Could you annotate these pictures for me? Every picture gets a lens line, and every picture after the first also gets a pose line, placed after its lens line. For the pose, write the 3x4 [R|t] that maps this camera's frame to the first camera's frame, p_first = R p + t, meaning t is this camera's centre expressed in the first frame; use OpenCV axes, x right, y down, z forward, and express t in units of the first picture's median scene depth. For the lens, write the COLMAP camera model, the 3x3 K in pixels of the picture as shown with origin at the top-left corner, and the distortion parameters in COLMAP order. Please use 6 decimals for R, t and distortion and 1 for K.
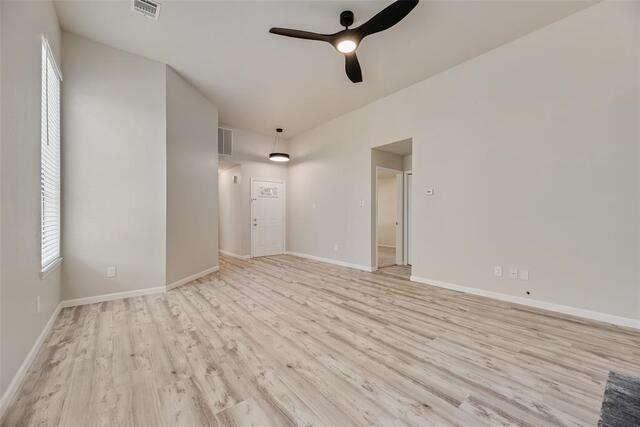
lens RADIAL K [[257.4, 0, 323.1], [0, 257.4, 216.6], [0, 0, 1]] dist [0.001155, -0.000181]
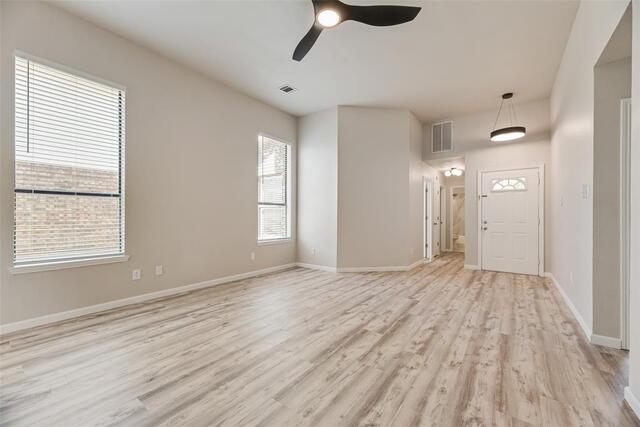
lens RADIAL K [[257.4, 0, 319.0], [0, 257.4, 217.1], [0, 0, 1]] dist [0.001155, -0.000181]
pose [[0.238882, 0.002849, -0.971045, 0.925431], [-0.005473, 0.999984, 0.001588, -0.004444], [0.971033, 0.004936, 0.238893, 0.786599]]
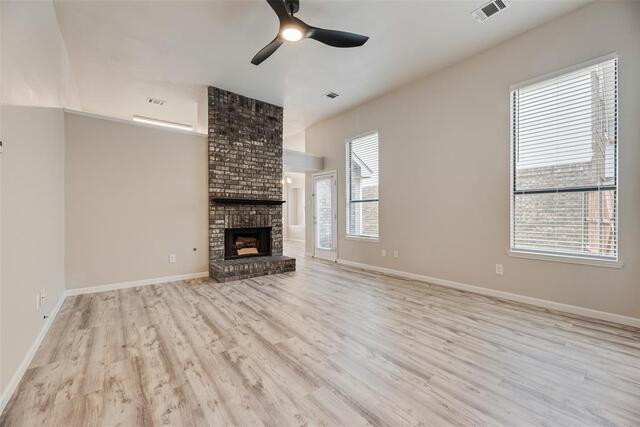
lens RADIAL K [[257.4, 0, 322.6], [0, 257.4, 211.8], [0, 0, 1]] dist [0.001155, -0.000181]
pose [[-0.999978, 0.002211, 0.006240, -0.023724], [0.002188, 0.999991, -0.003601, -0.006426], [-0.006248, -0.003587, -0.999974, 1.993593]]
